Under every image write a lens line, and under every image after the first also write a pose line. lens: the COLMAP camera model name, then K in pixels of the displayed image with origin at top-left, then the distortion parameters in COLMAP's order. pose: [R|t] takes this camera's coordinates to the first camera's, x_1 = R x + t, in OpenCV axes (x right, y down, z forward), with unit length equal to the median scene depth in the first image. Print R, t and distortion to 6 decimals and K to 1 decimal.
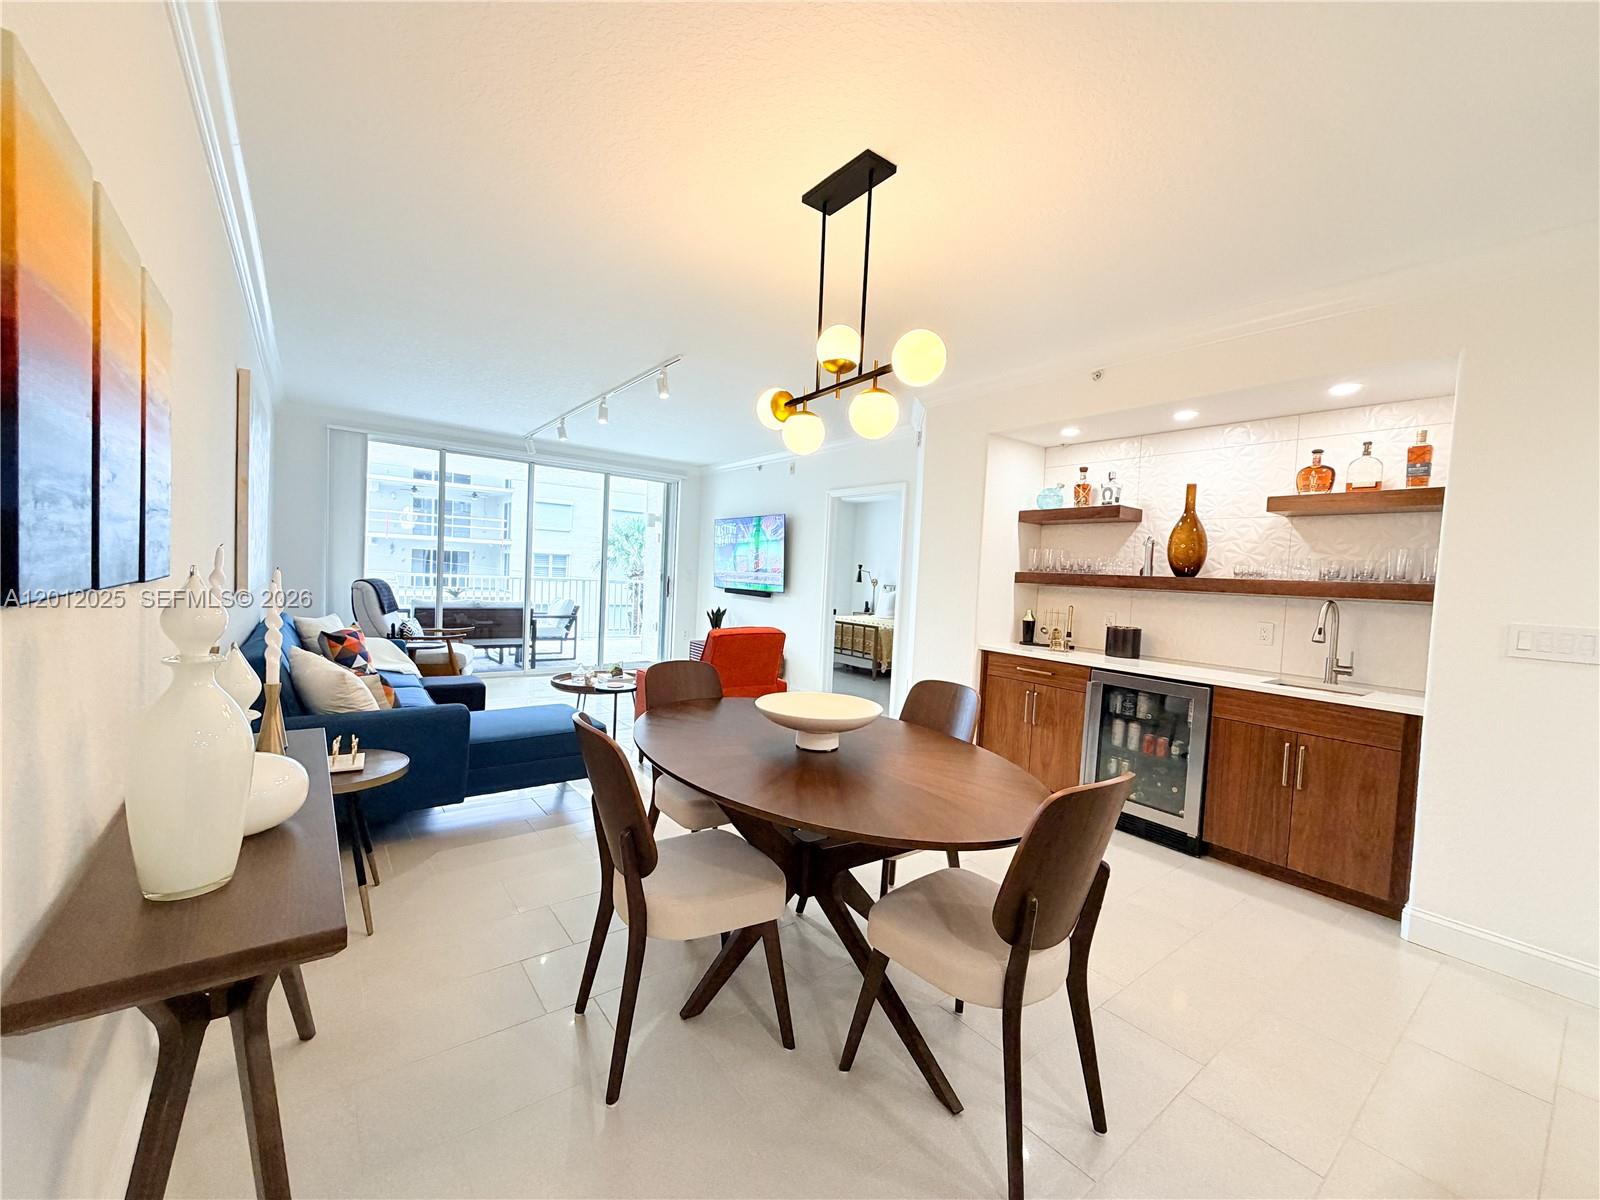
lens RADIAL K [[639.7, 0, 800.0], [0, 639.7, 600.0], [0, 0, 1]] dist [-0.001598, 0.000305]
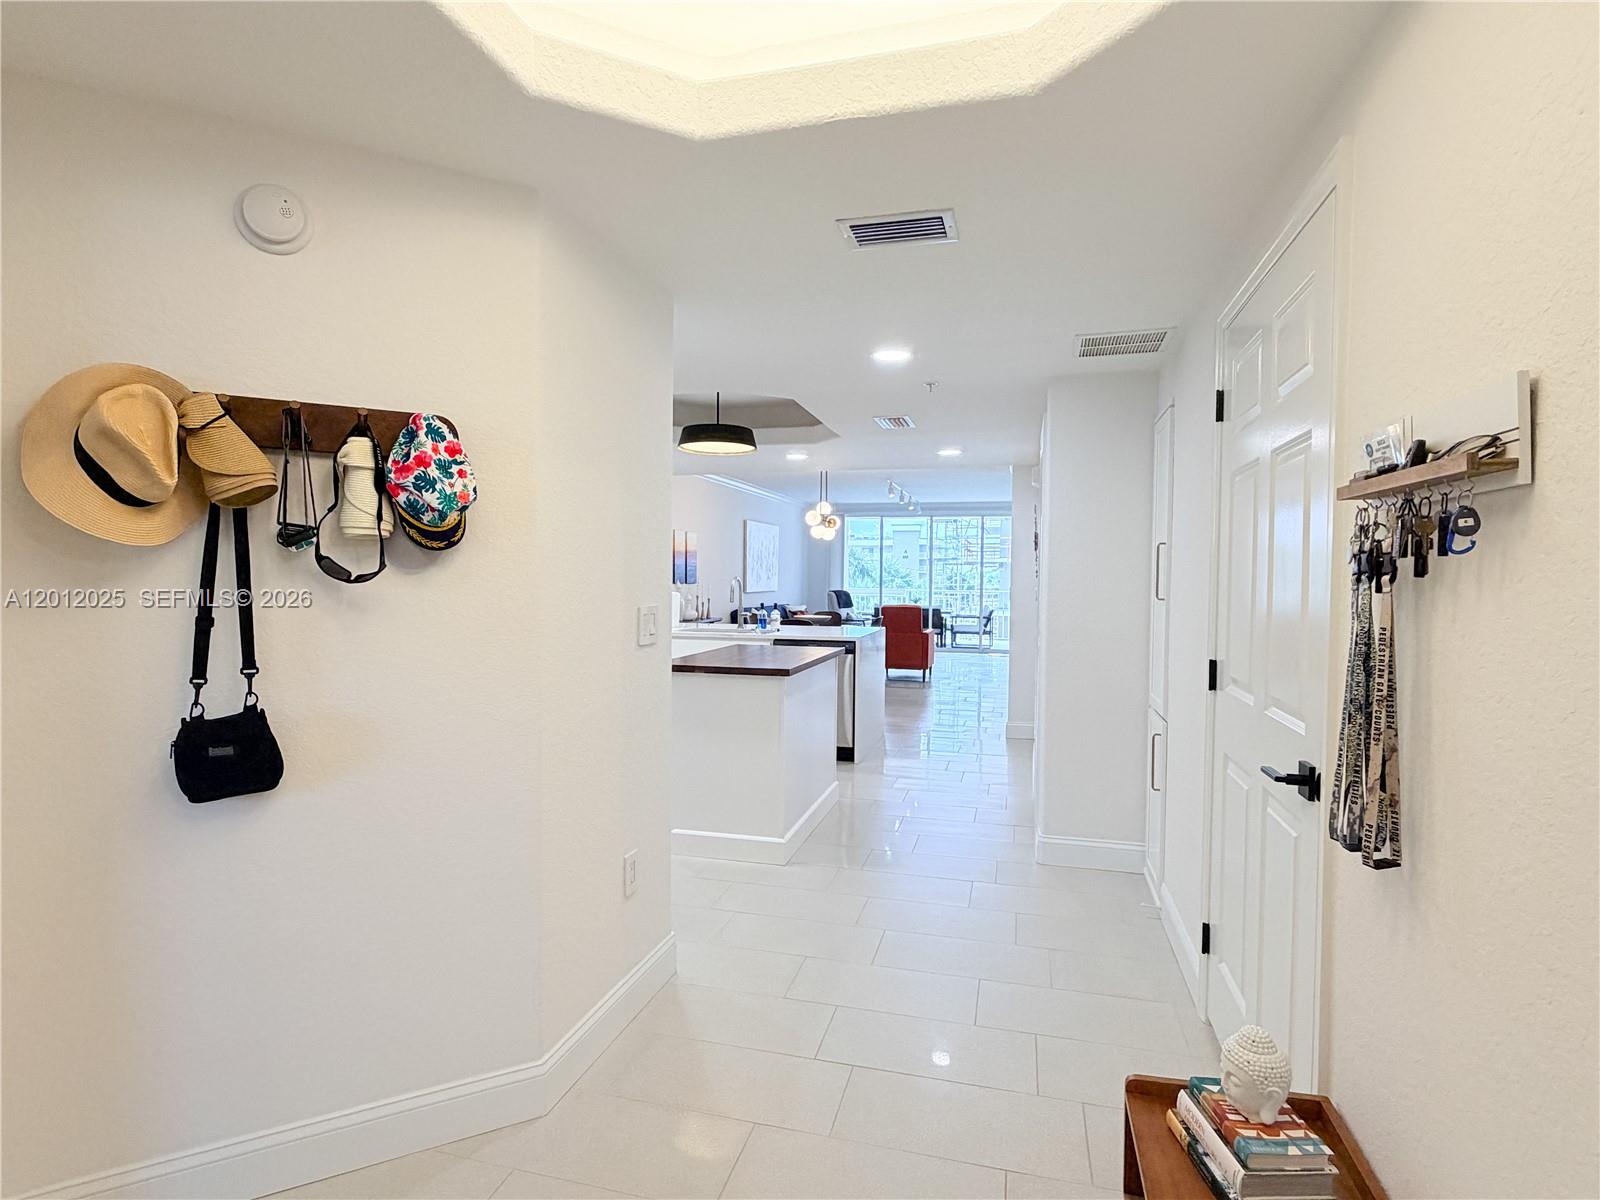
lens RADIAL K [[831.5, 0, 800.0], [0, 831.5, 600.0], [0, 0, 1]] dist [0.000898, 0.000184]
pose [[0.604434, -0.018315, -0.796445, 0.995900], [-0.012613, 0.999390, -0.032554, 0.062185], [0.796556, 0.029722, 0.603834, -0.485750]]
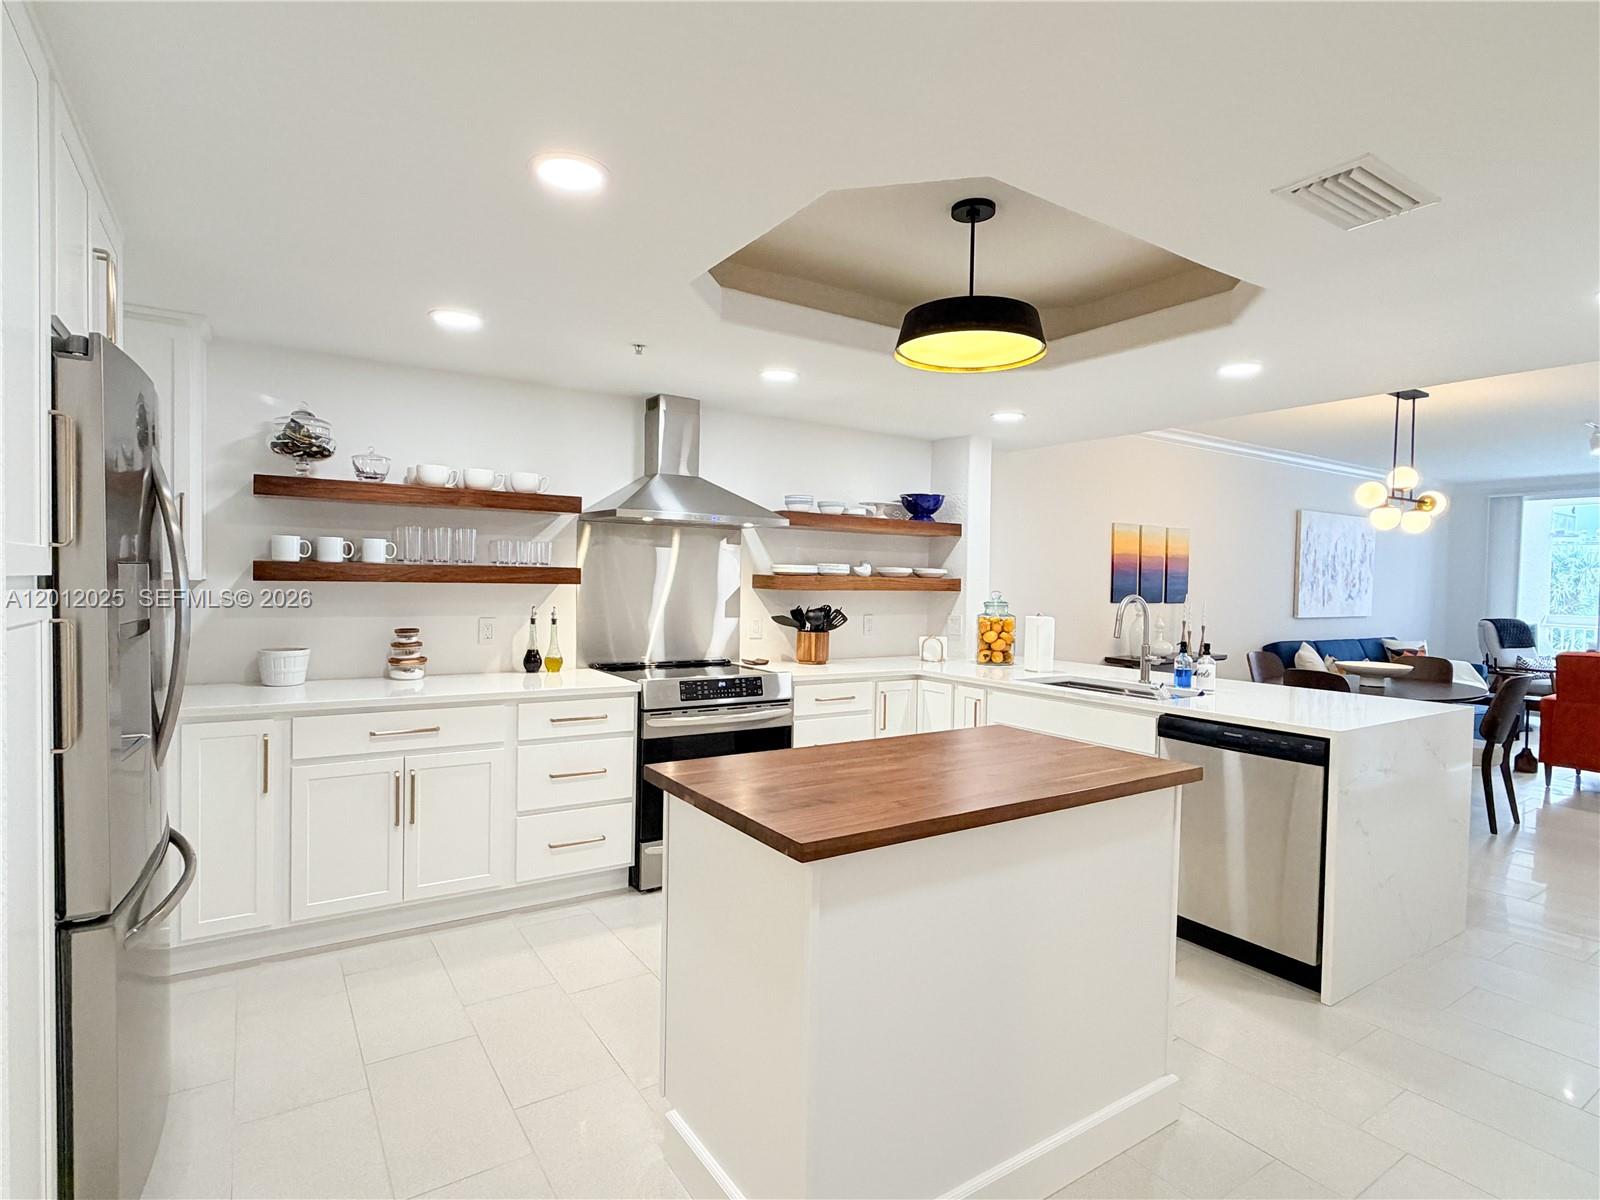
lens RADIAL K [[831.5, 0, 800.0], [0, 831.5, 600.0], [0, 0, 1]] dist [0.000898, 0.000184]
pose [[-0.068181, -0.021604, -0.997439, 0.772445], [-0.065219, 0.997724, -0.017153, 0.034649], [0.995539, 0.063882, -0.069435, -0.167424]]
